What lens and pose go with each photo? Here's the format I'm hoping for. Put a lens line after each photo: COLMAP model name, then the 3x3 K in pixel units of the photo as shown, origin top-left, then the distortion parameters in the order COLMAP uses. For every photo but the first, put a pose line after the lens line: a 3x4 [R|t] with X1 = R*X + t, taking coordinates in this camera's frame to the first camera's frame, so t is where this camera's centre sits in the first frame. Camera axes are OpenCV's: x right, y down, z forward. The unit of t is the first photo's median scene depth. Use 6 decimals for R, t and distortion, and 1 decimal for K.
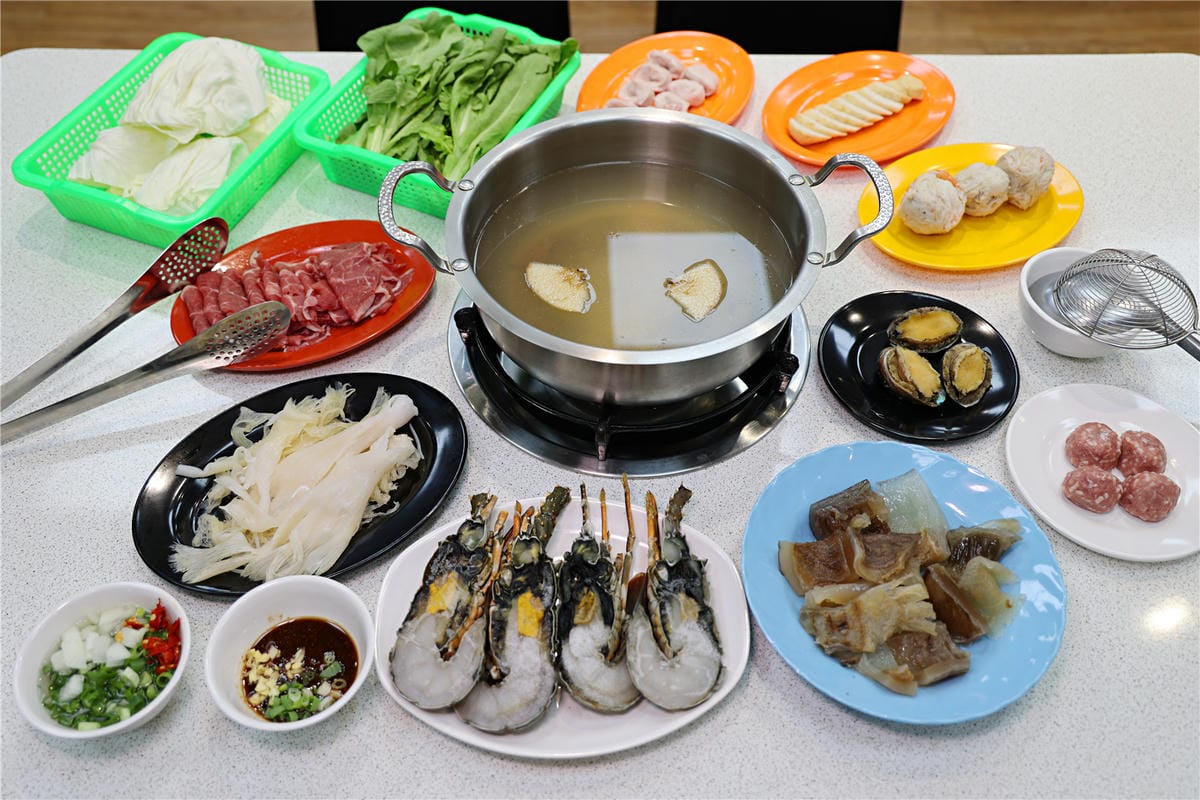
lens RADIAL K [[1130.0, 0, 600.0], [0, 1130.0, 400.0], [0, 0, 1]] dist [-0.003263, -0.000667]
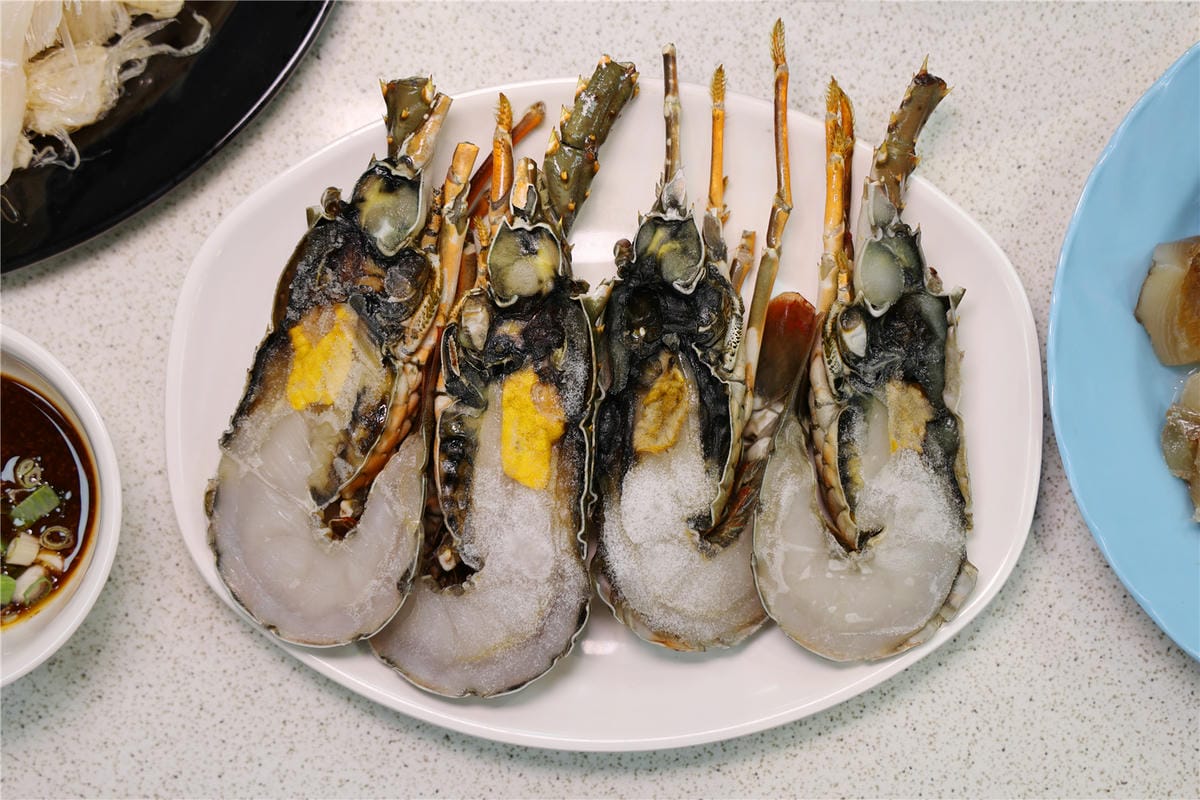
lens RADIAL K [[1602.2, 0, 600.0], [0, 1602.2, 400.0], [0, 0, 1]] dist [0.045575, 0.054521]
pose [[0.998708, 0.050427, 0.006236, -0.039873], [-0.043255, 0.779365, 0.625076, -0.191922], [0.026661, -0.624538, 0.780539, 0.532809]]
